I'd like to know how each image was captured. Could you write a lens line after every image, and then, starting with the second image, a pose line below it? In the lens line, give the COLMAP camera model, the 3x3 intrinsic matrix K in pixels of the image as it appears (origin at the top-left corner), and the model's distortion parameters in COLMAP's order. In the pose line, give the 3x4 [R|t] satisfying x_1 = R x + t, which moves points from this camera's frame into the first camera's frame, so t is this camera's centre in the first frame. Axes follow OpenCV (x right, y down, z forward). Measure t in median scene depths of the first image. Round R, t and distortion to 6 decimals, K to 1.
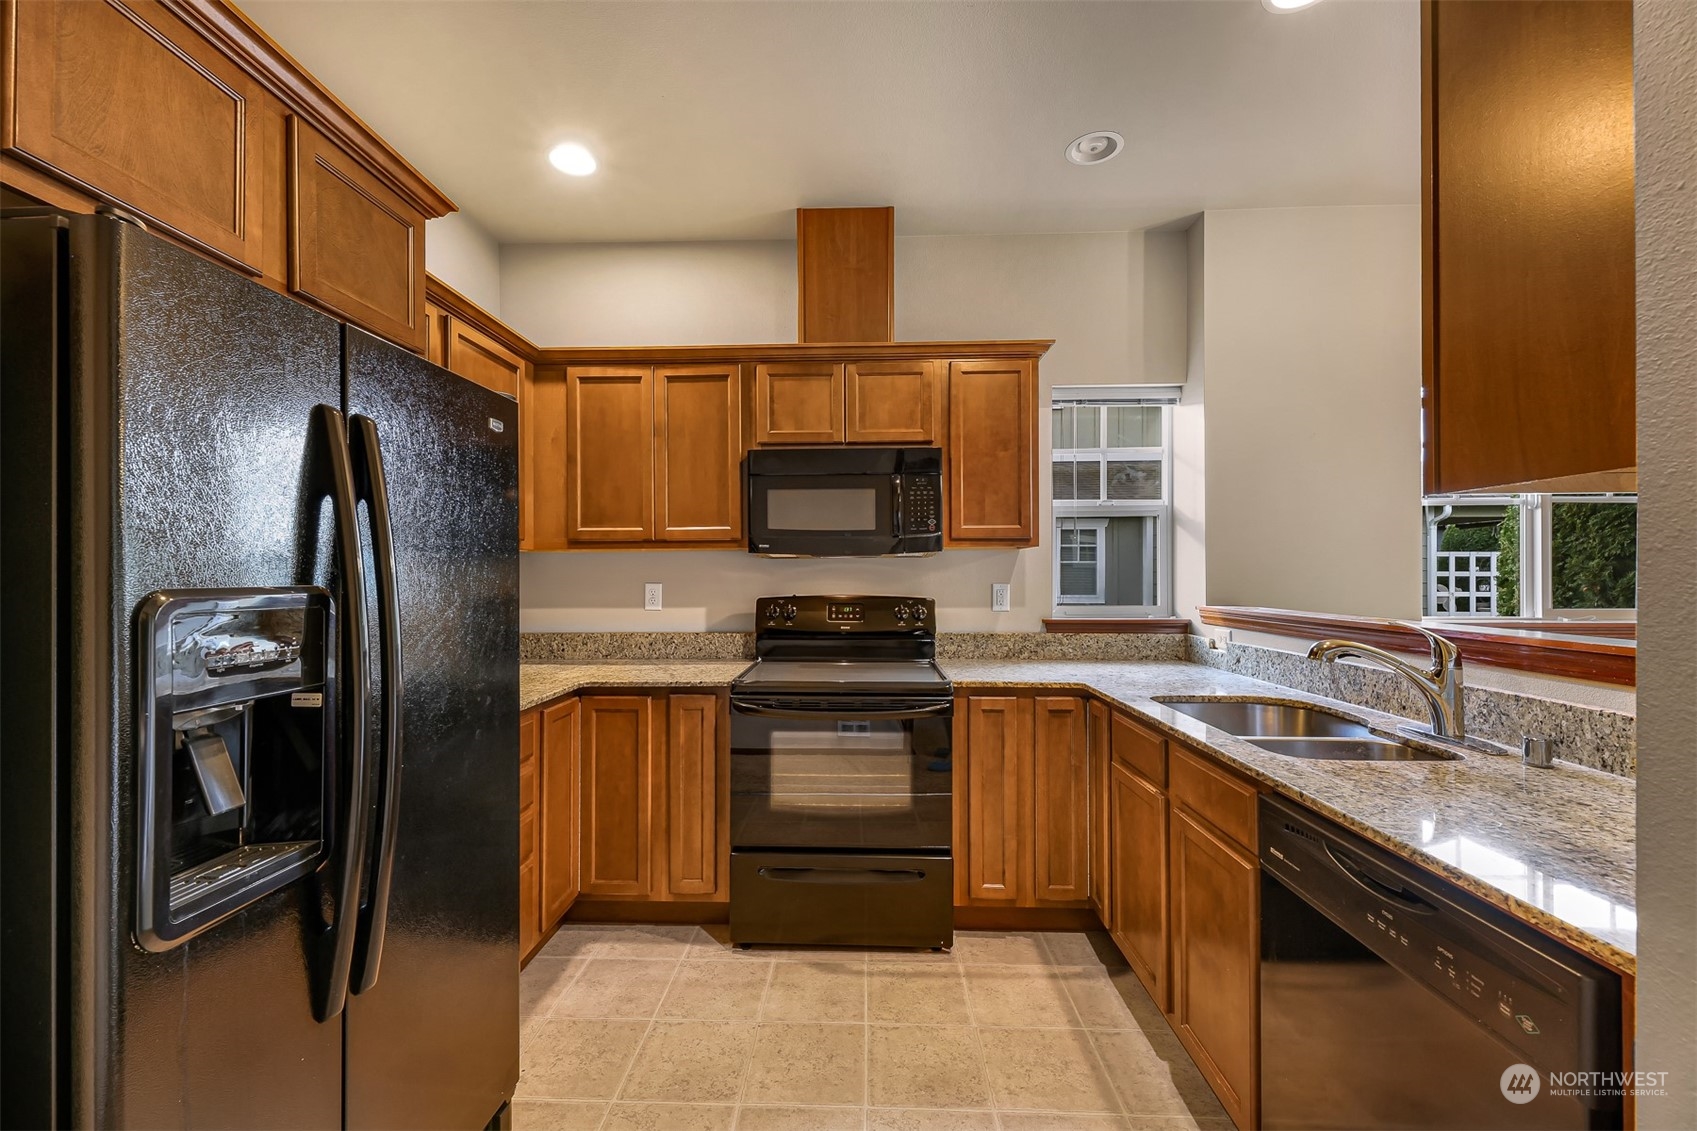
lens RADIAL K [[693.3, 0, 830.9], [0, 693.3, 569.6], [0, 0, 1]] dist [0.010396, -0.001838]
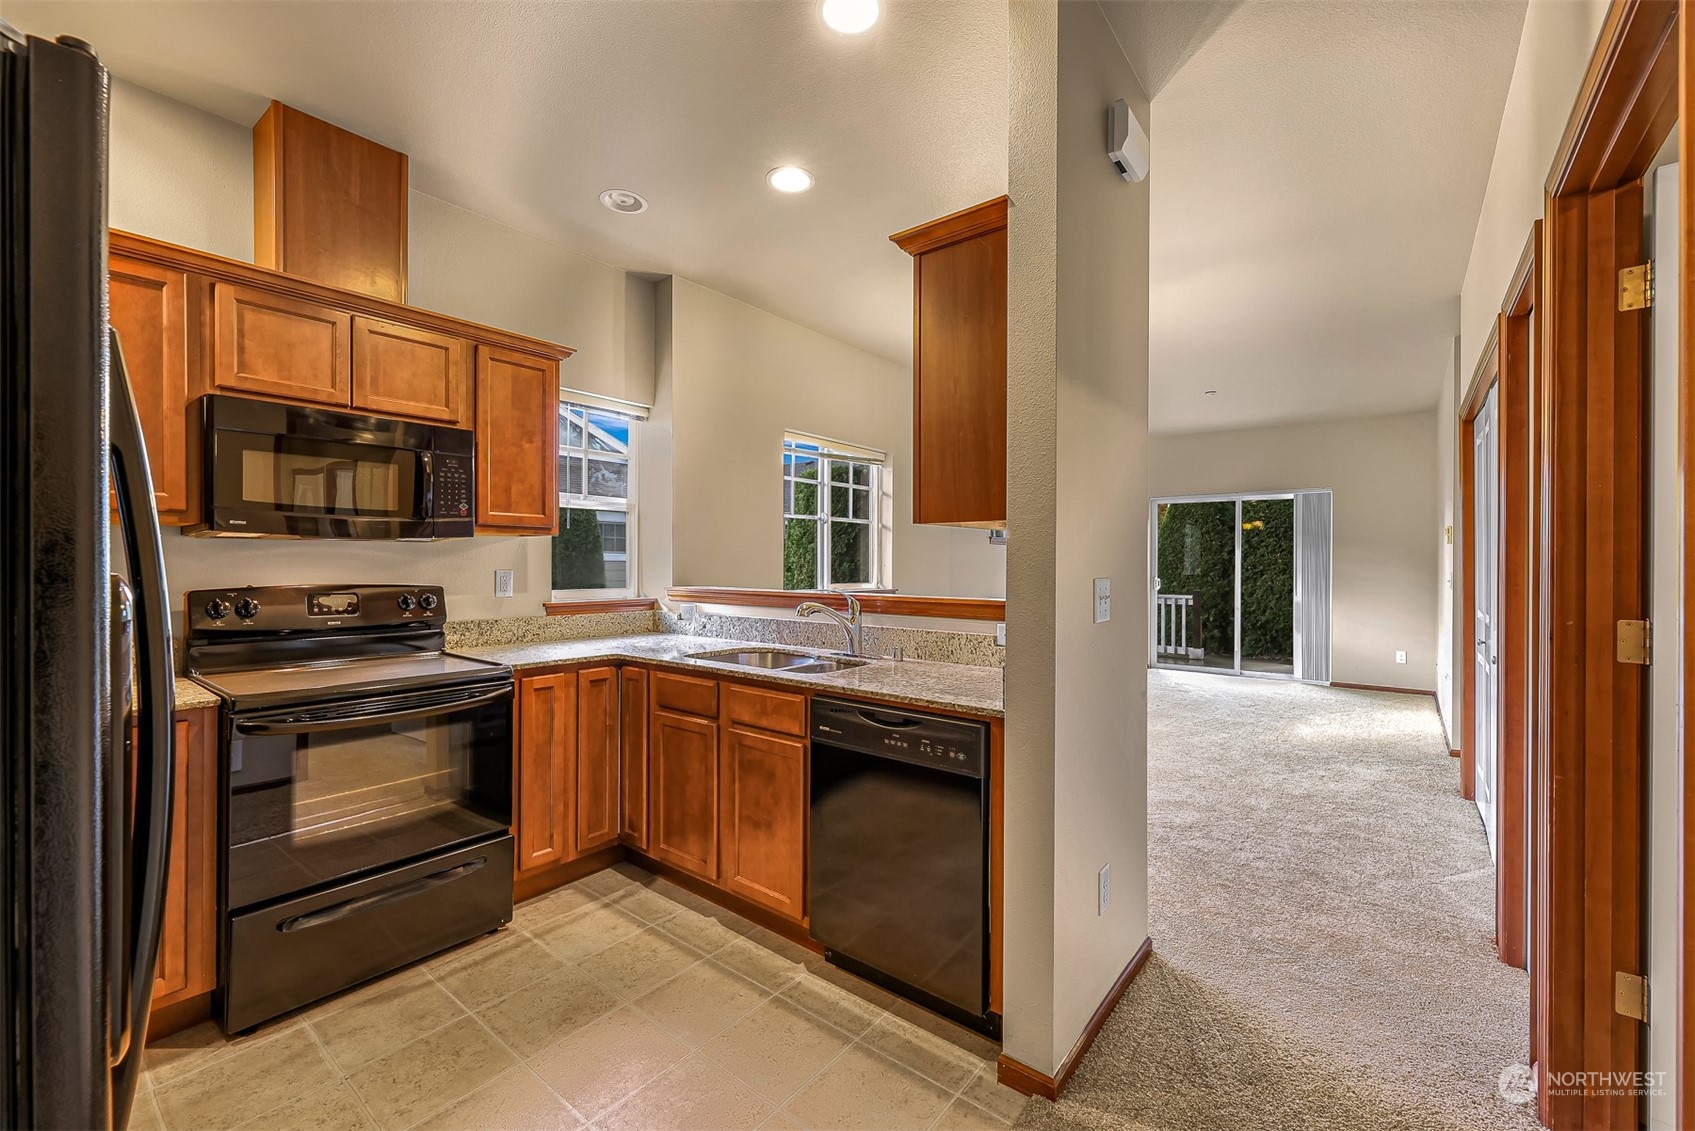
lens RADIAL K [[692.5, 0, 827.5], [0, 692.5, 564.2], [0, 0, 1]] dist [0.010396, -0.001838]
pose [[0.603146, 0.002822, 0.797626, -0.348376], [-0.011841, 0.999915, 0.005416, 0.000751], [-0.797543, -0.012712, 0.603128, 0.006872]]
